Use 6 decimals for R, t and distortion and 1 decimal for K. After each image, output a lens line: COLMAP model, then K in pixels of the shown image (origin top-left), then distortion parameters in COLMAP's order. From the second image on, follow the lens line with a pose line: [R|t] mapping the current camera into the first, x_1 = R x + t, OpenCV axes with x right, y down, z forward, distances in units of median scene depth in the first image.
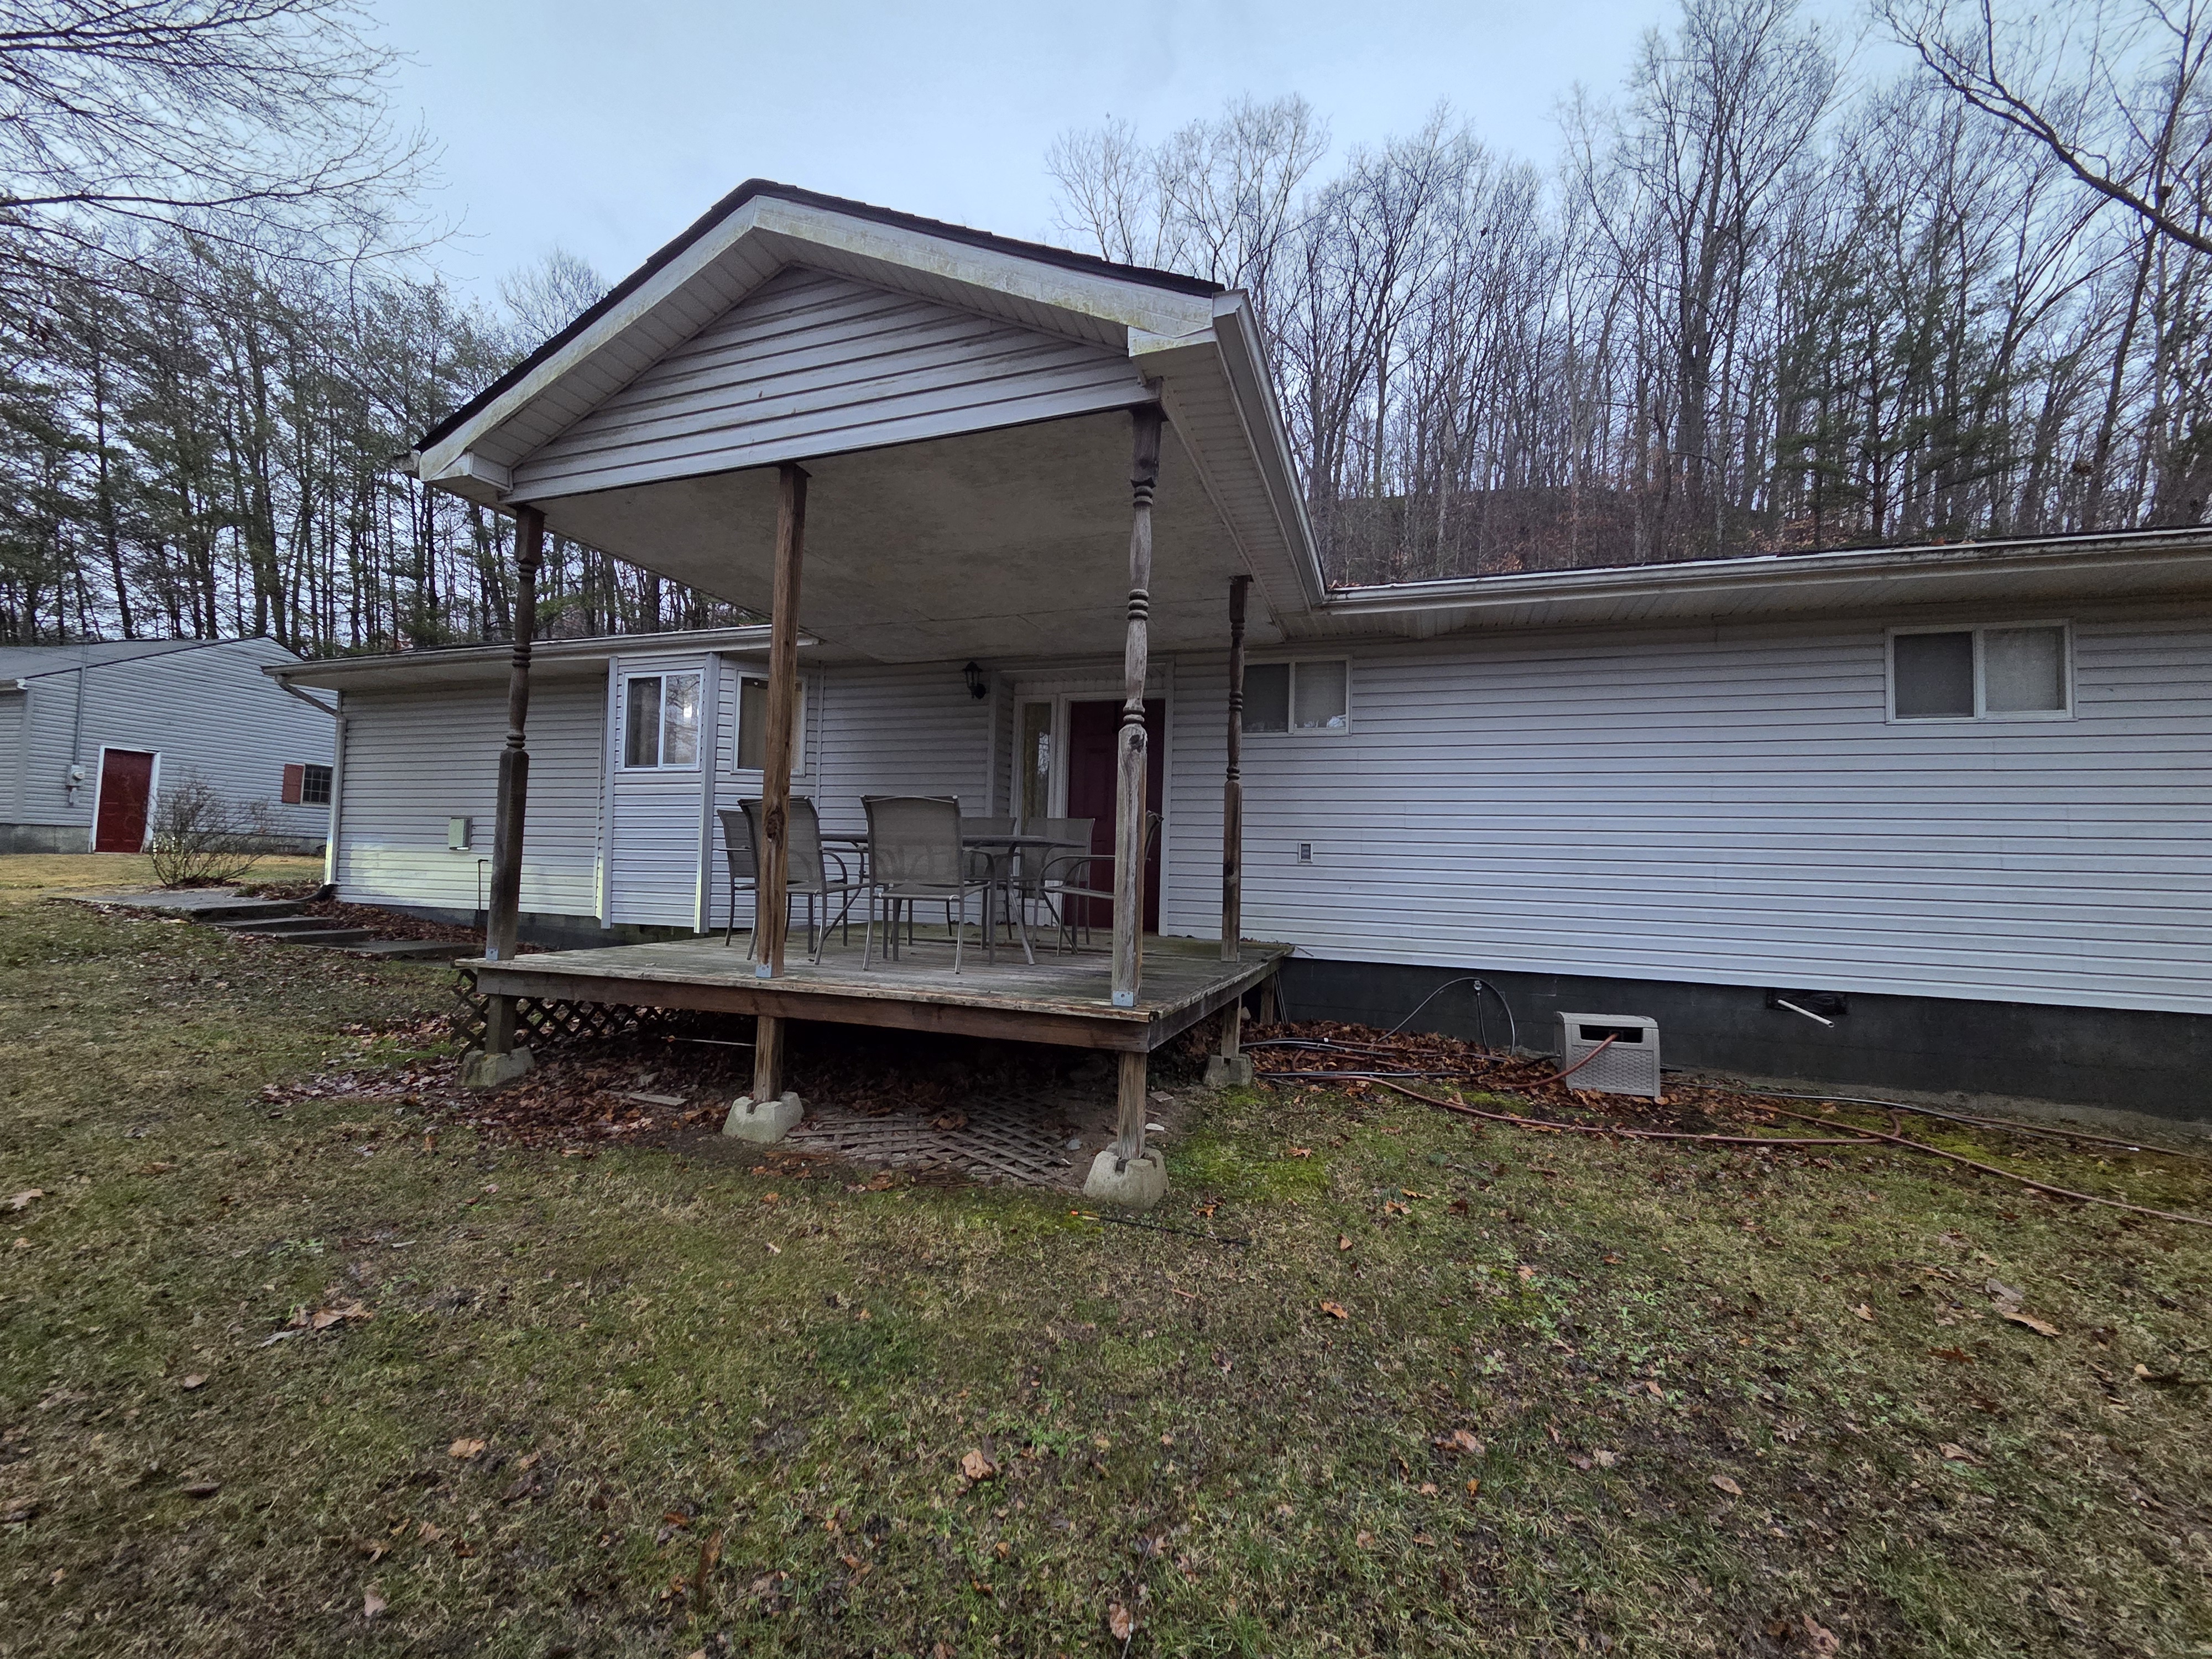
lens RADIAL K [[895.6, 0, 1041.9], [0, 895.6, 822.2], [0, 0, 1]] dist [0.000730, 0.000109]
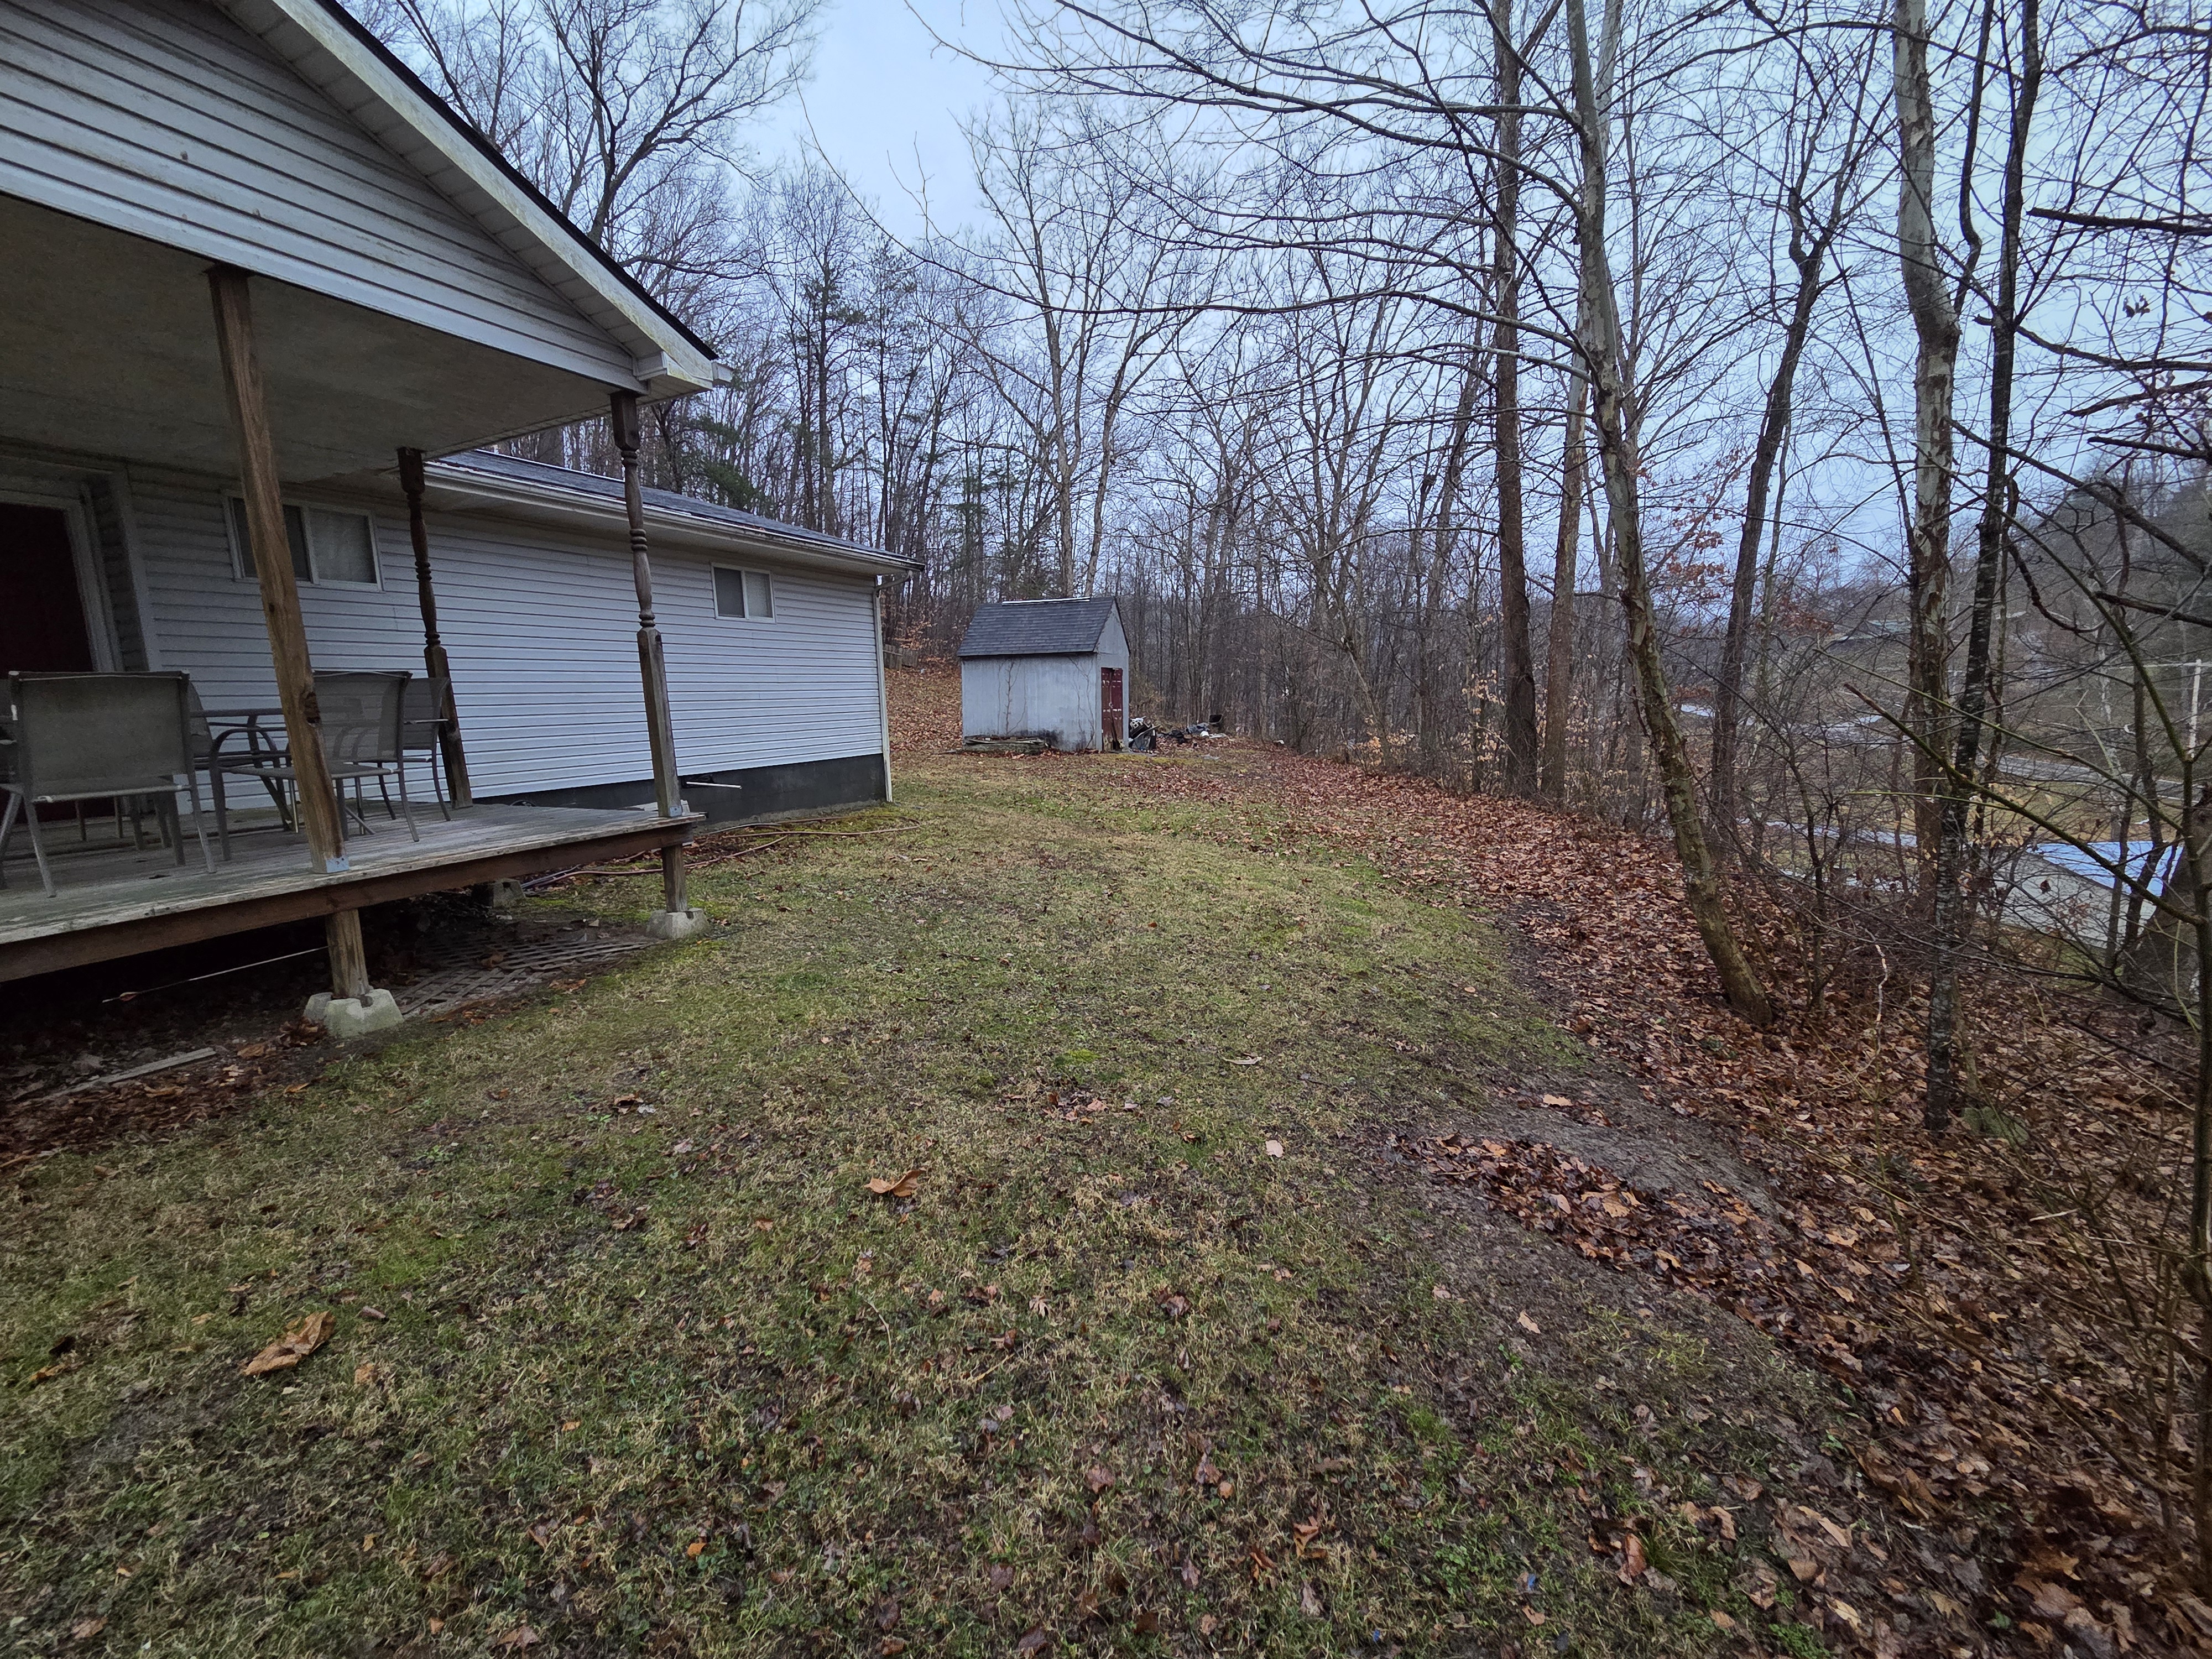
lens RADIAL K [[899.4, 0, 1101.0], [0, 899.4, 826.2], [0, 0, 1]] dist [0.005864, -0.002977]
pose [[0.085310, -0.178250, 0.980280, -0.848004], [-0.018841, 0.983402, 0.180457, -0.043865], [-0.996176, -0.033865, 0.080536, 0.088859]]
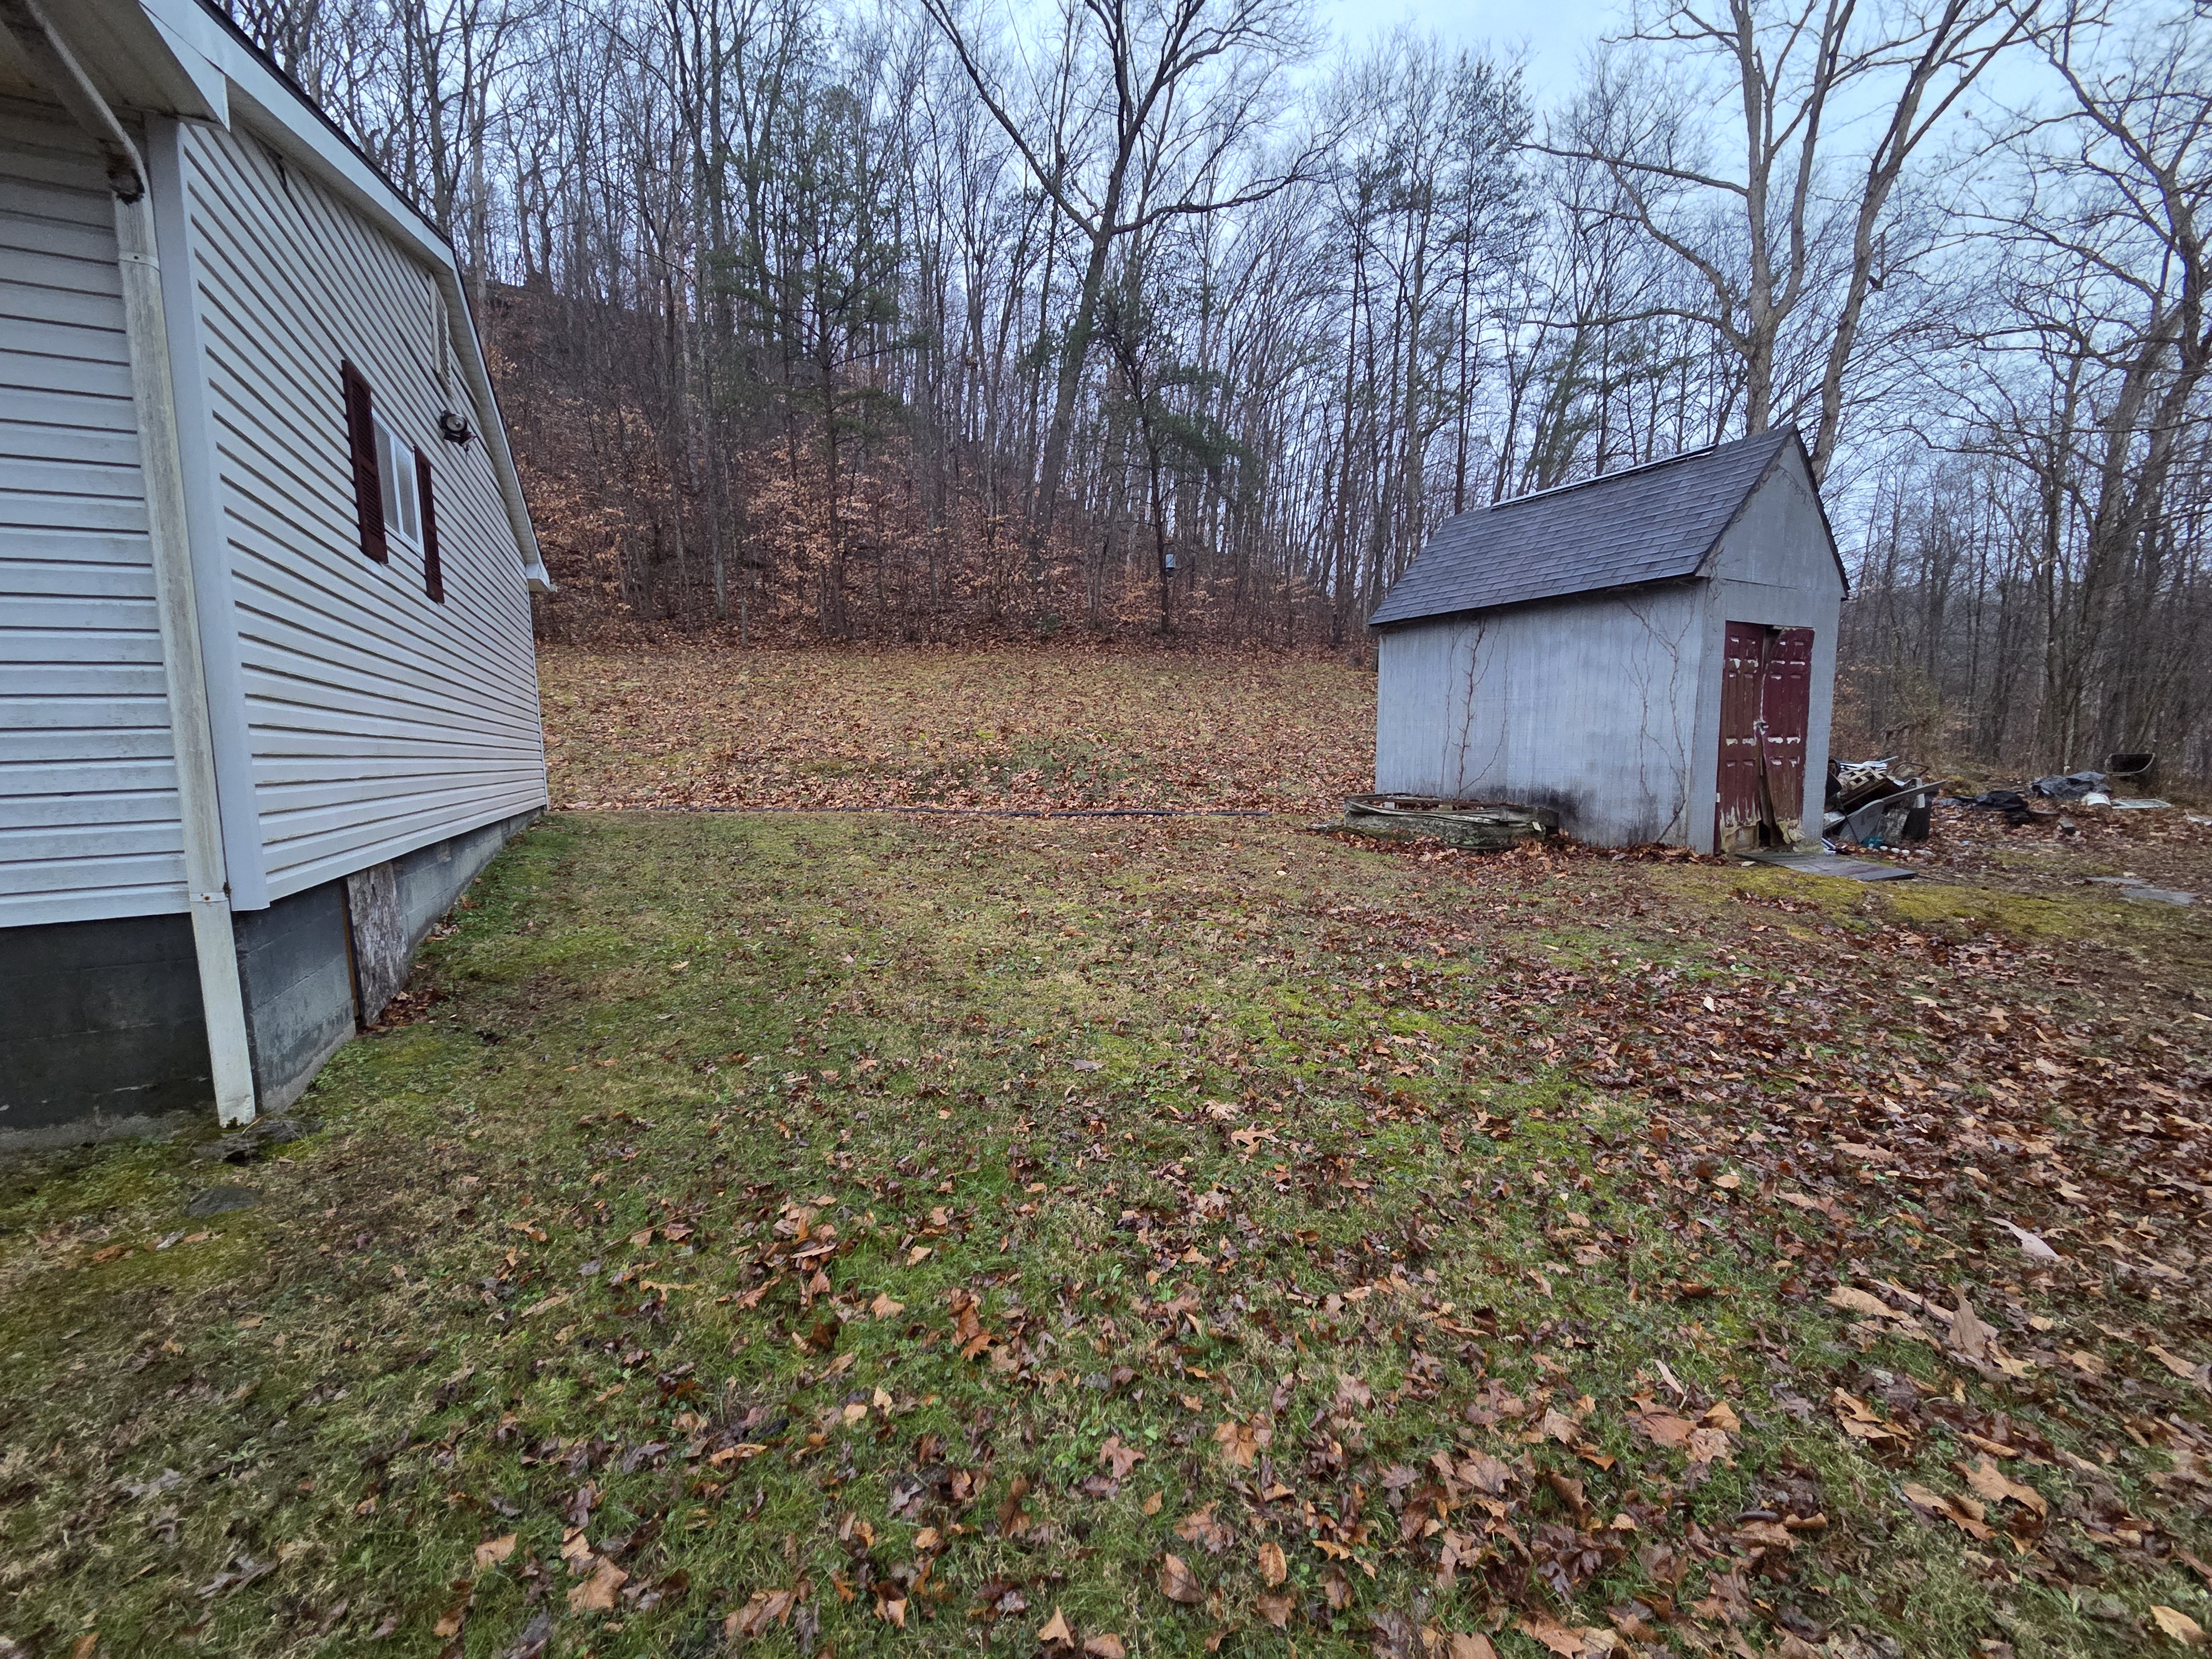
lens RADIAL K [[901.7, 0, 1101.3], [0, 901.7, 826.0], [0, 0, 1]] dist [0.002063, -0.000031]
pose [[0.705597, -0.114000, 0.699384, 1.458129], [0.013479, 0.988955, 0.147601, 0.080420], [-0.708486, -0.094720, 0.699340, 0.102540]]
